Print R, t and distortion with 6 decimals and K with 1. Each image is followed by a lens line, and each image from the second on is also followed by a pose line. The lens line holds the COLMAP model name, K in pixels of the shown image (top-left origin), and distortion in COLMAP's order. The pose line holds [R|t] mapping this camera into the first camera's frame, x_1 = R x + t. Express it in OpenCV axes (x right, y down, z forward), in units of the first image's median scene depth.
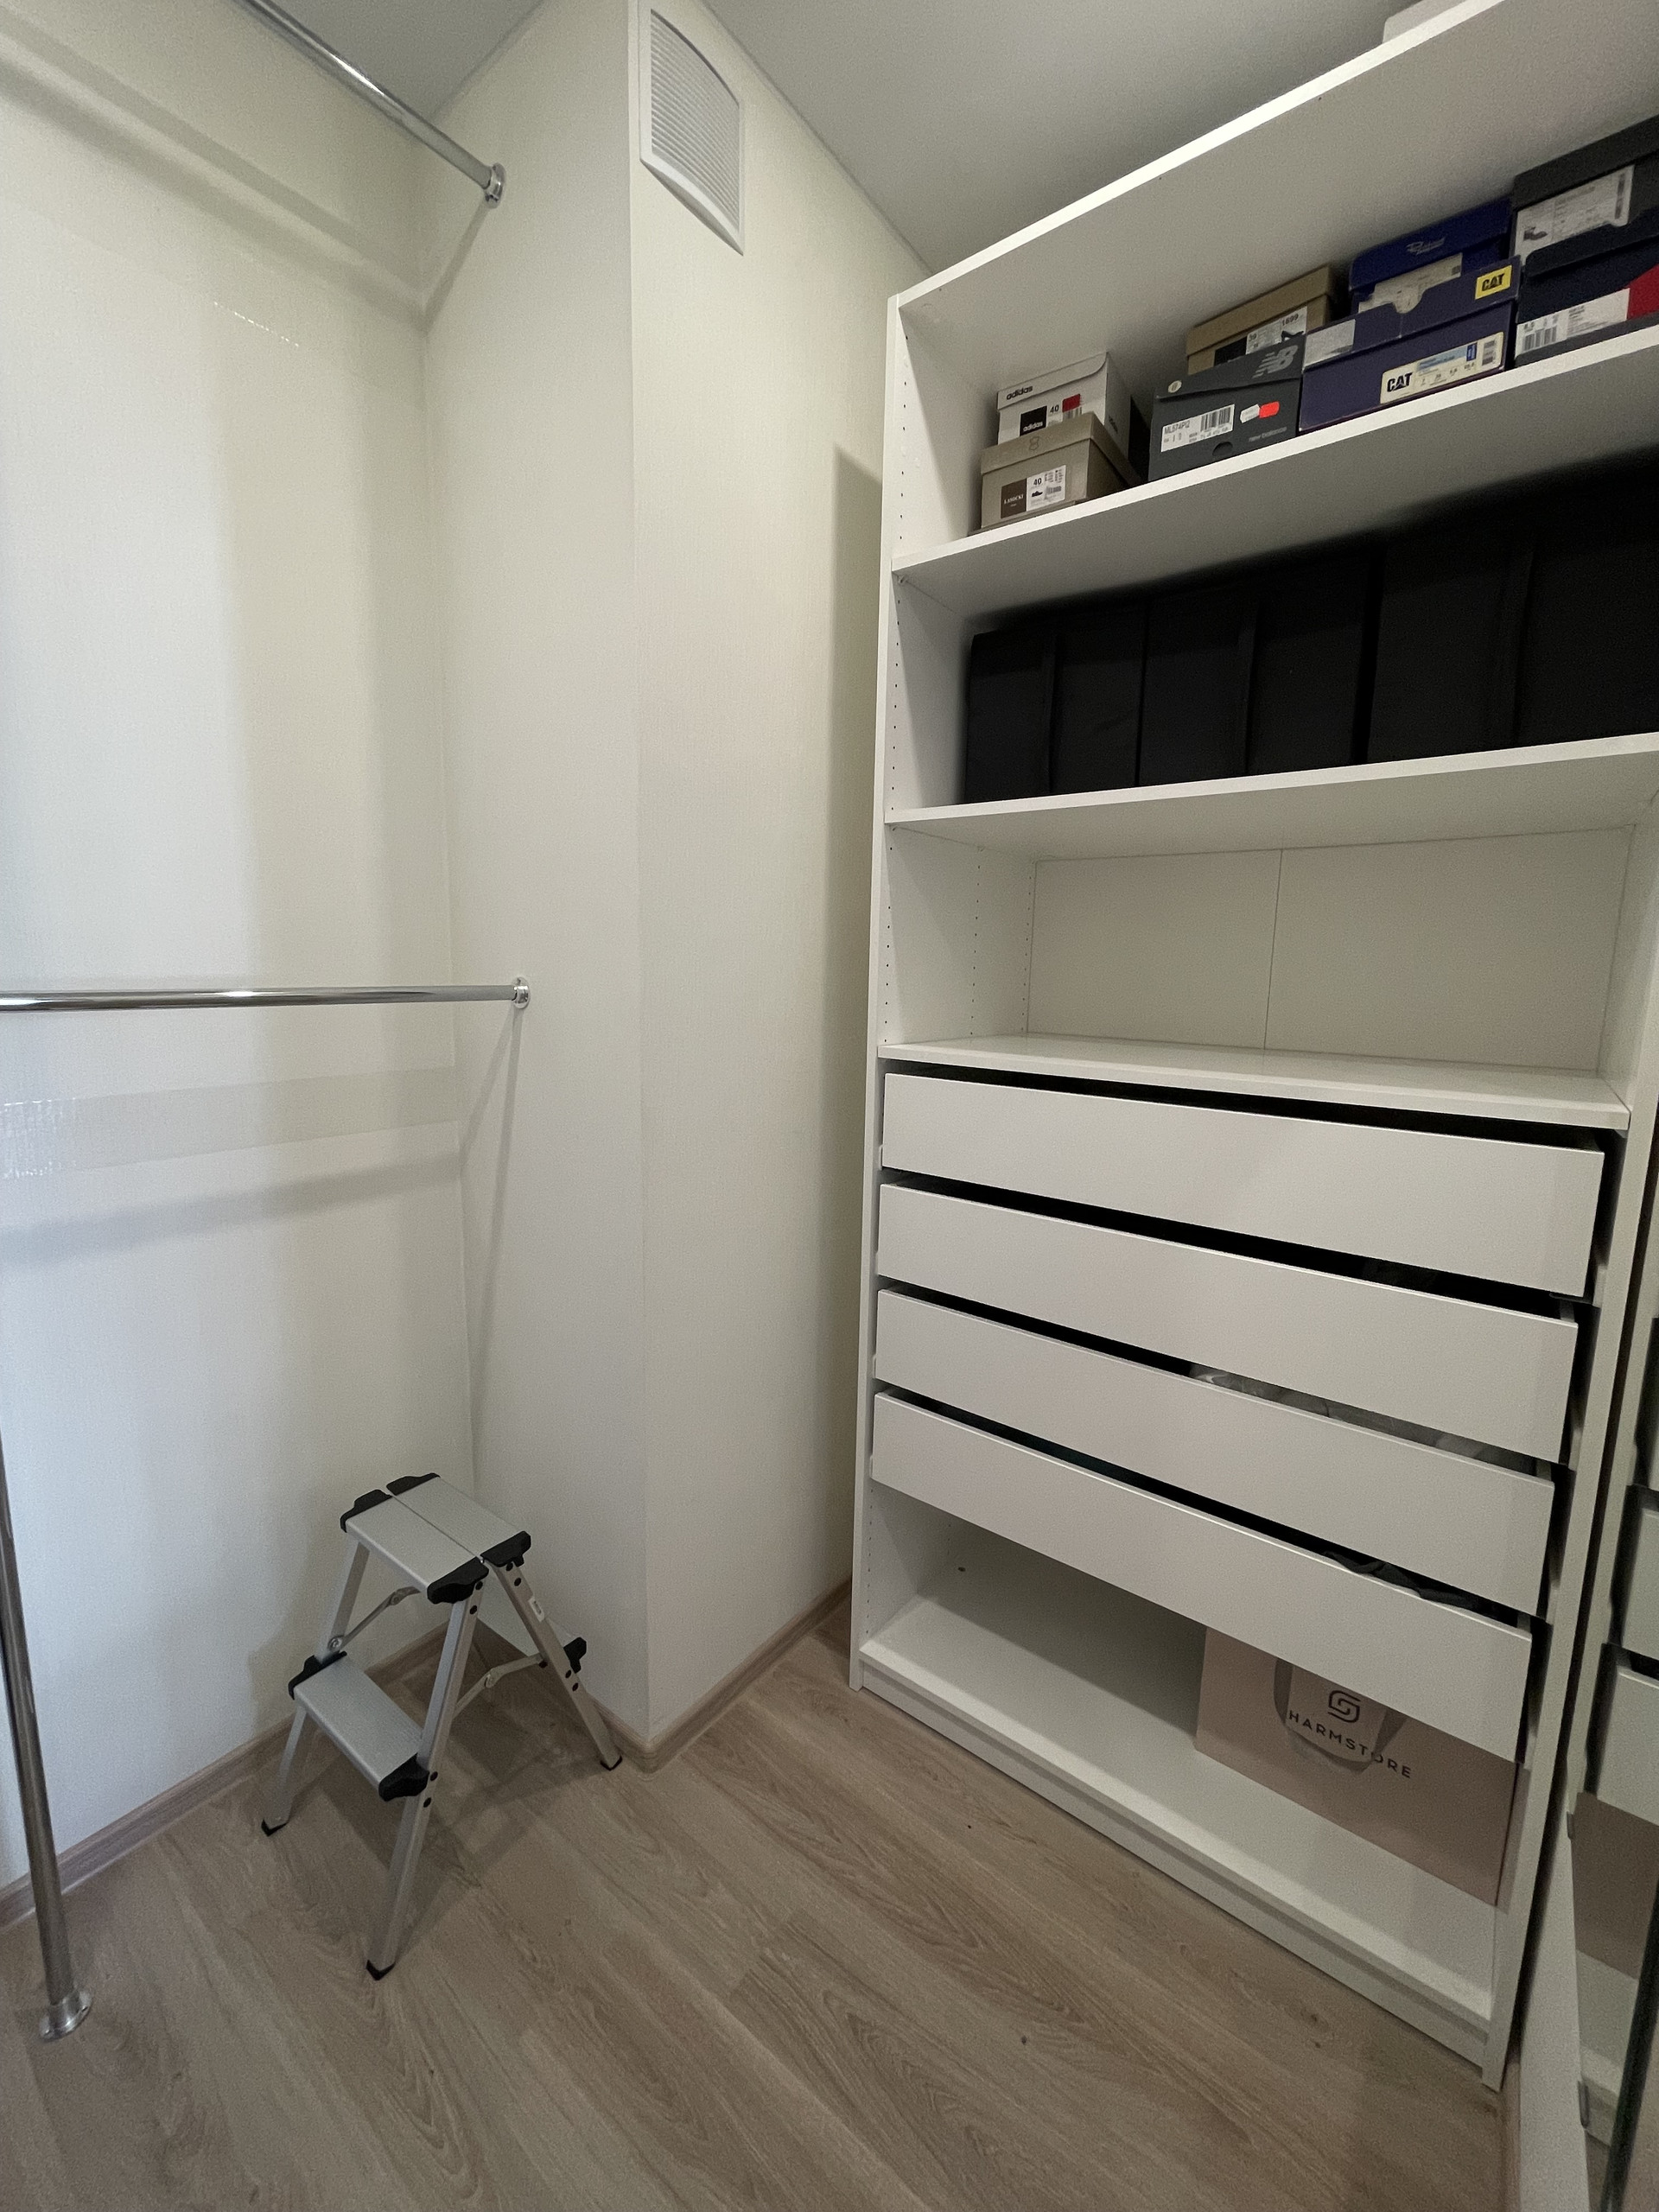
lens RADIAL K [[904.3, 0, 831.3], [0, 904.3, 1090.6], [0, 0, 1]] dist [0.003347, -0.001612]
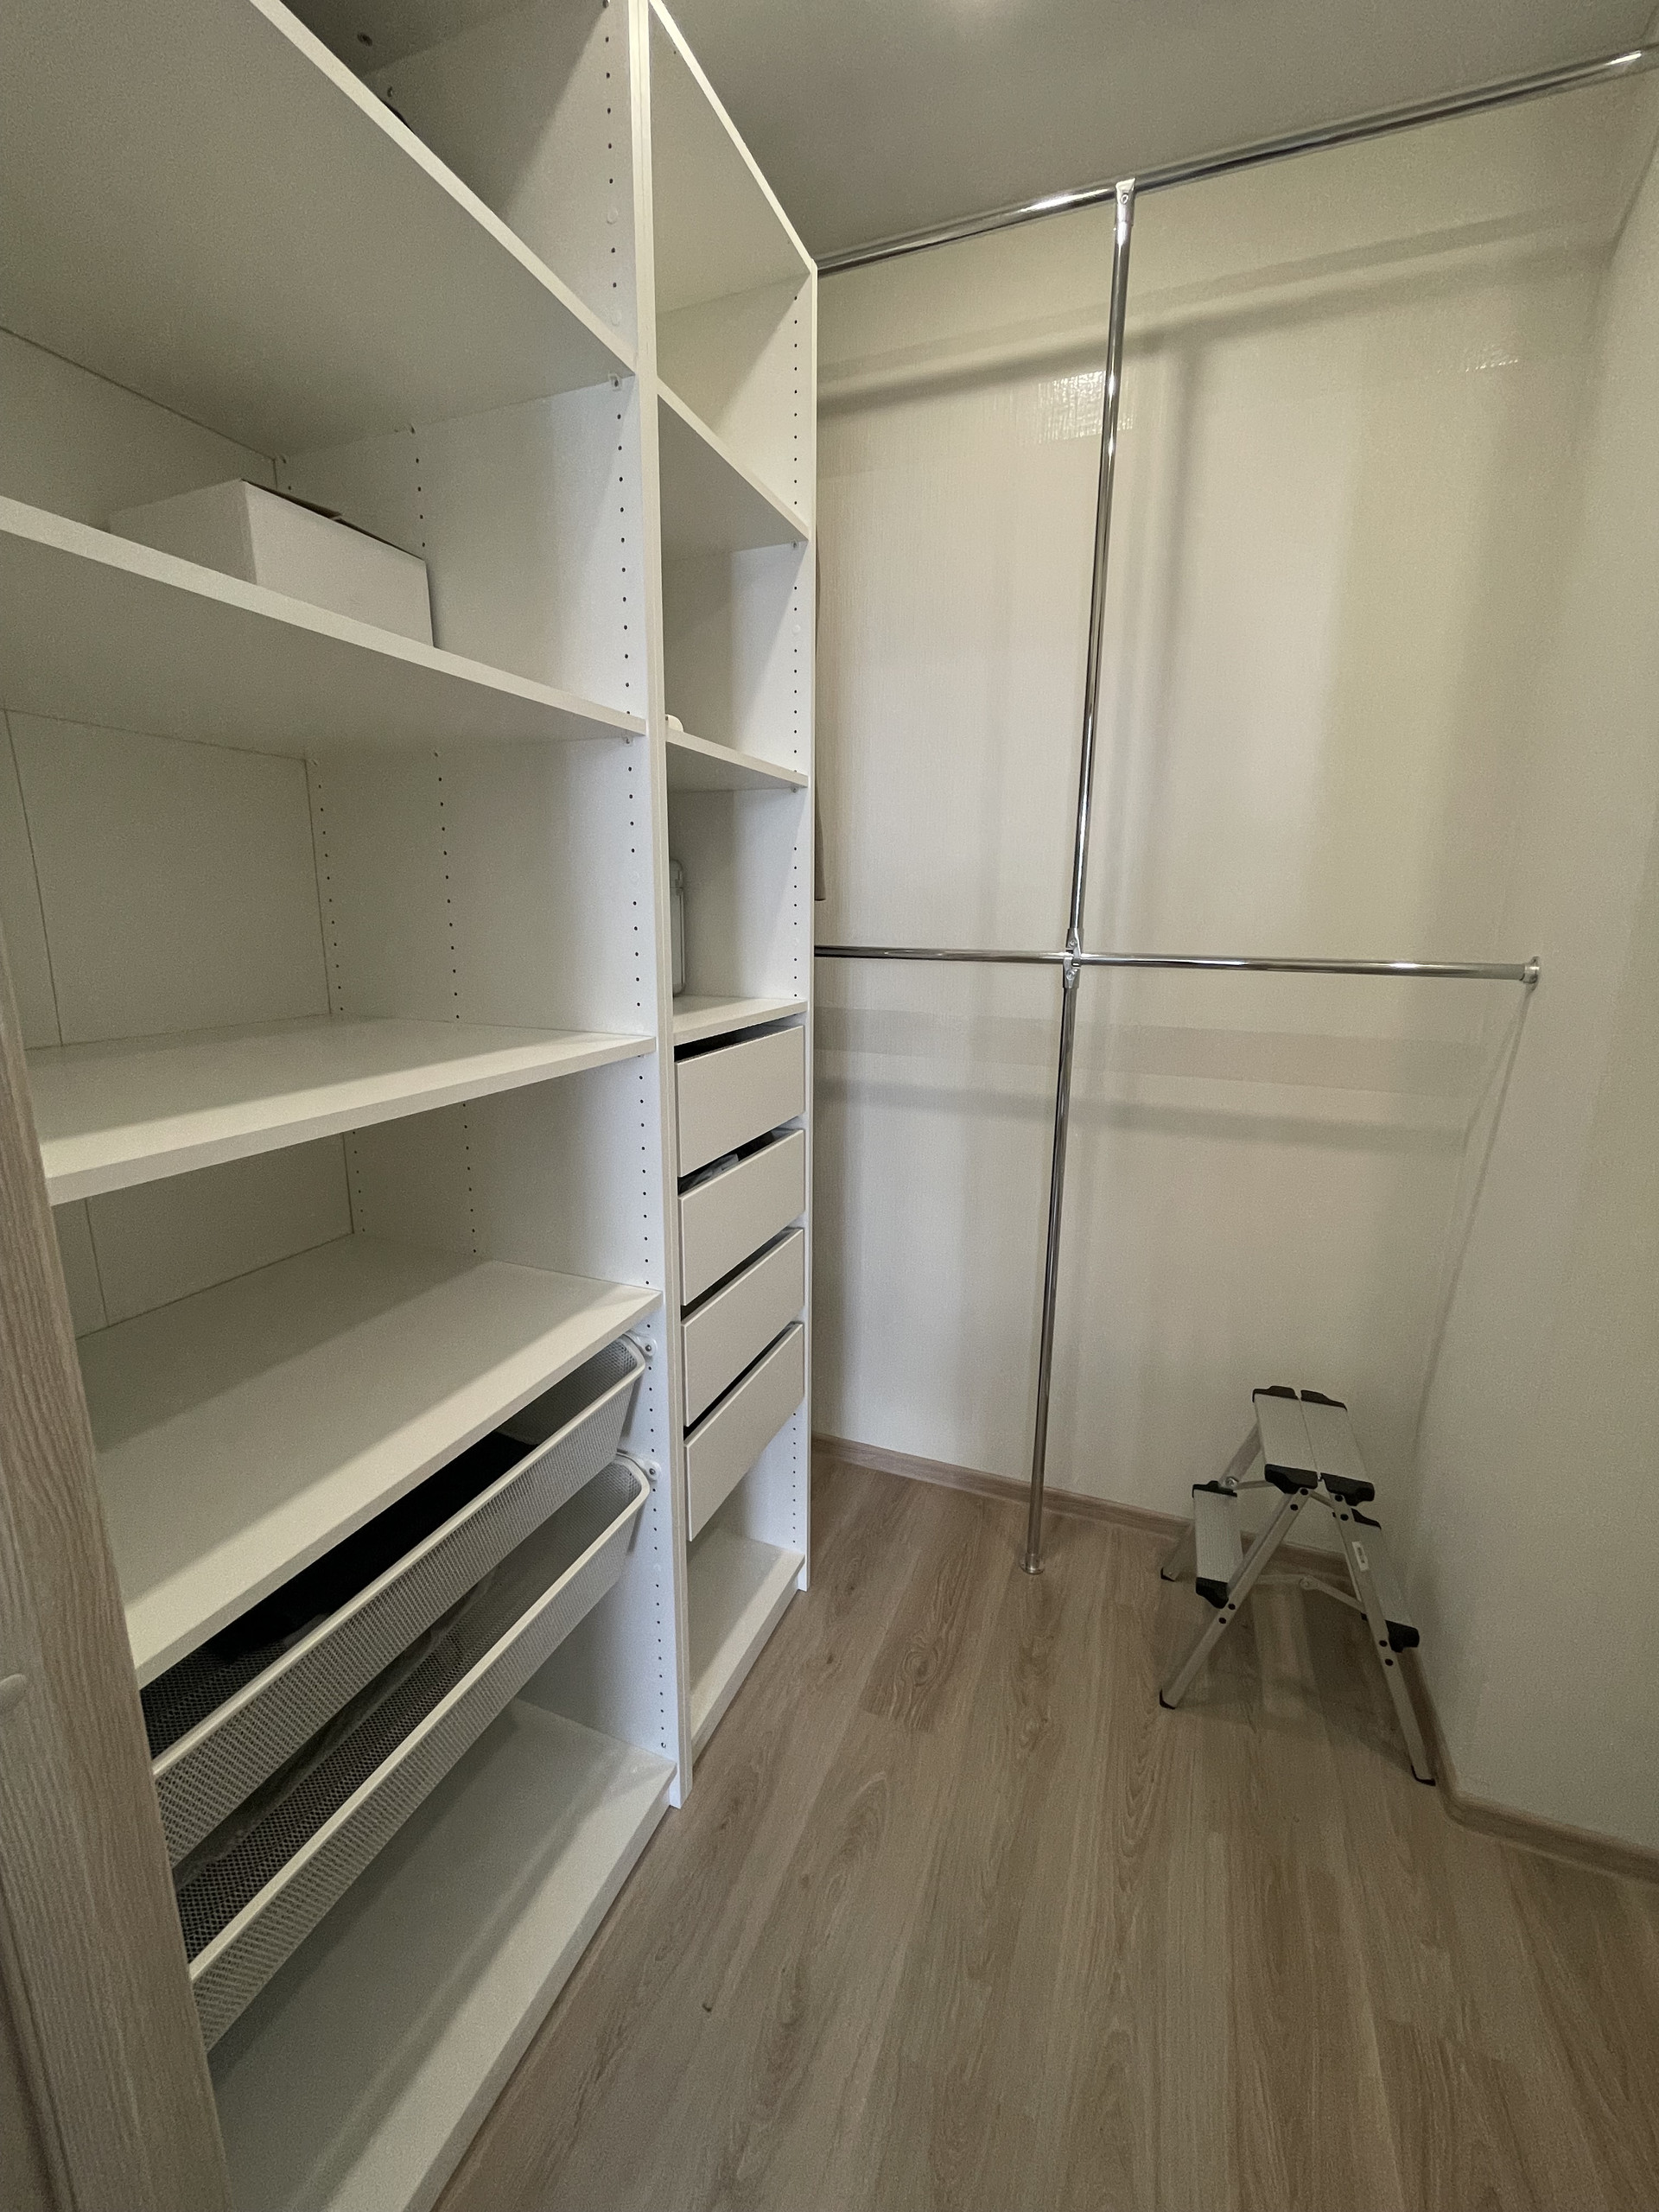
lens RADIAL K [[904.3, 0, 835.8], [0, 904.3, 1106.1], [0, 0, 1]] dist [0.003347, -0.001612]
pose [[0.282656, 0.194275, -0.939342, 0.377714], [-0.153371, 0.975830, 0.155671, -0.009414], [0.946880, 0.100067, 0.305621, 0.046062]]
